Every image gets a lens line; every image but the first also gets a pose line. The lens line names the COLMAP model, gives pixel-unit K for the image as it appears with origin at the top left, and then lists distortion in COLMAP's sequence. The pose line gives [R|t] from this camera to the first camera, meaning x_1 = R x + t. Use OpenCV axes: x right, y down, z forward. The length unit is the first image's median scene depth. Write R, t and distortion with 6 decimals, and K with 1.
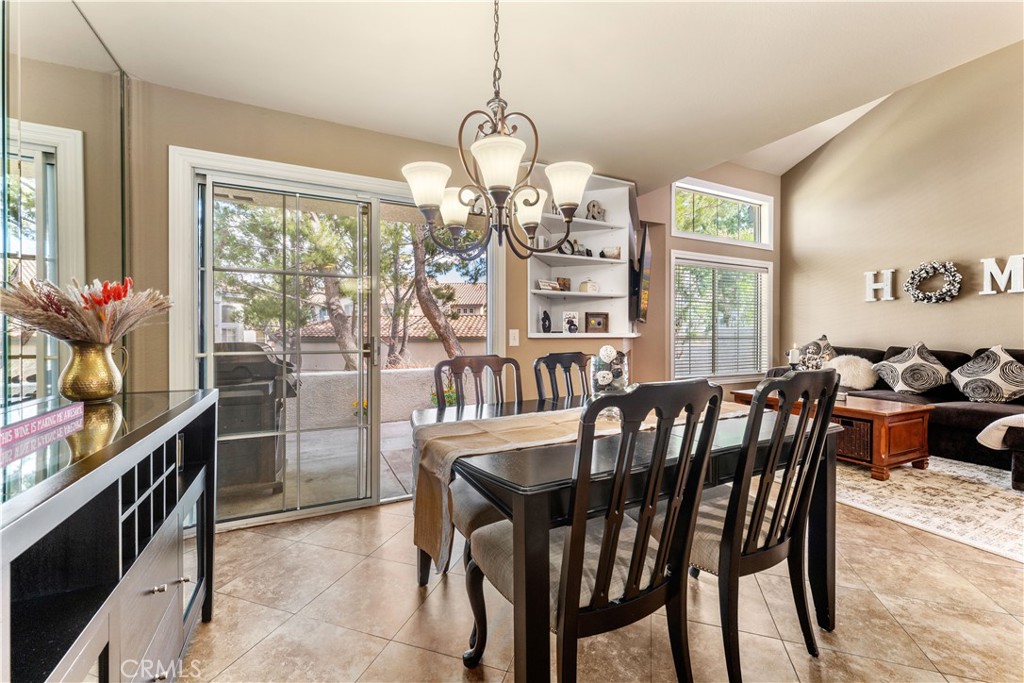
lens RADIAL K [[419.2, 0, 513.1], [0, 419.2, 339.3], [0, 0, 1]] dist [0.000309, 0.000743]
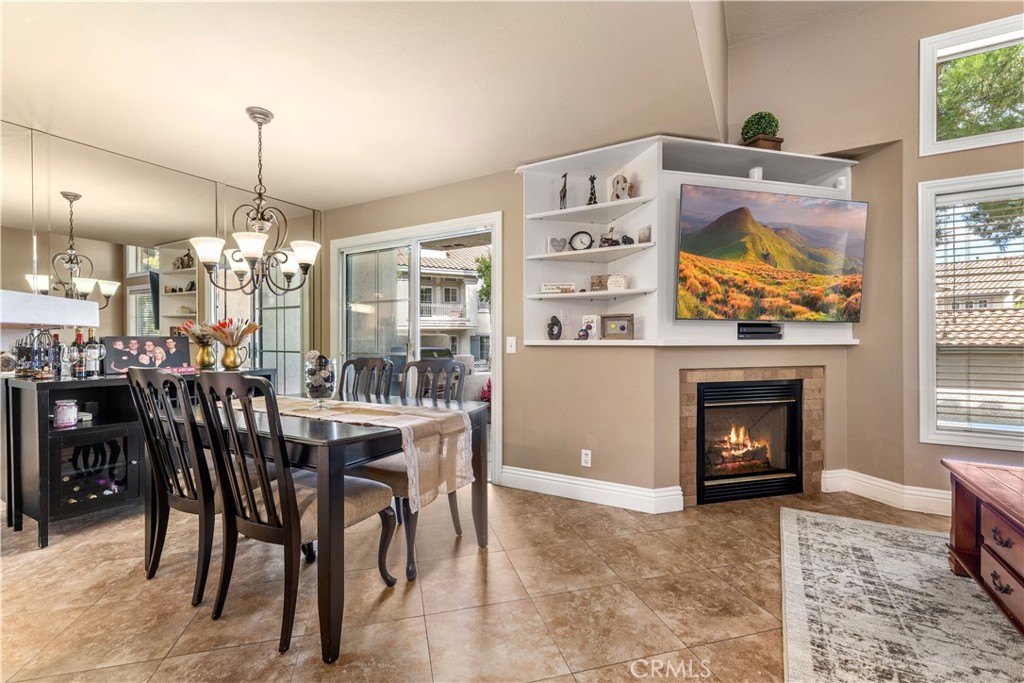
lens RADIAL K [[448.7, 0, 504.7], [0, 448.7, 340.5], [0, 0, 1]] dist [-0.000110, -0.000413]
pose [[0.547098, -0.001899, -0.837066, 0.664102], [-0.007743, 0.999943, -0.007329, -0.004642], [0.837033, 0.010491, 0.547052, 0.290321]]
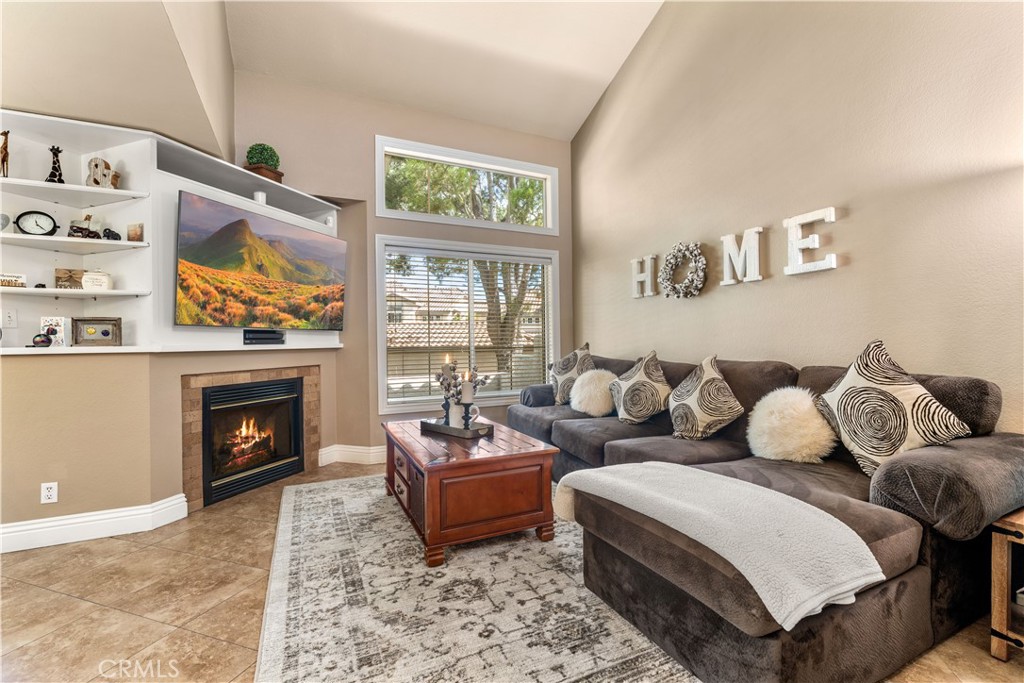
lens RADIAL K [[448.7, 0, 516.4], [0, 448.7, 343.4], [0, 0, 1]] dist [-0.000110, -0.000413]
pose [[0.999847, -0.012634, -0.012112, 0.753149], [0.012534, 0.999887, -0.008354, -0.004372], [0.012216, 0.008201, 0.999892, 0.215524]]
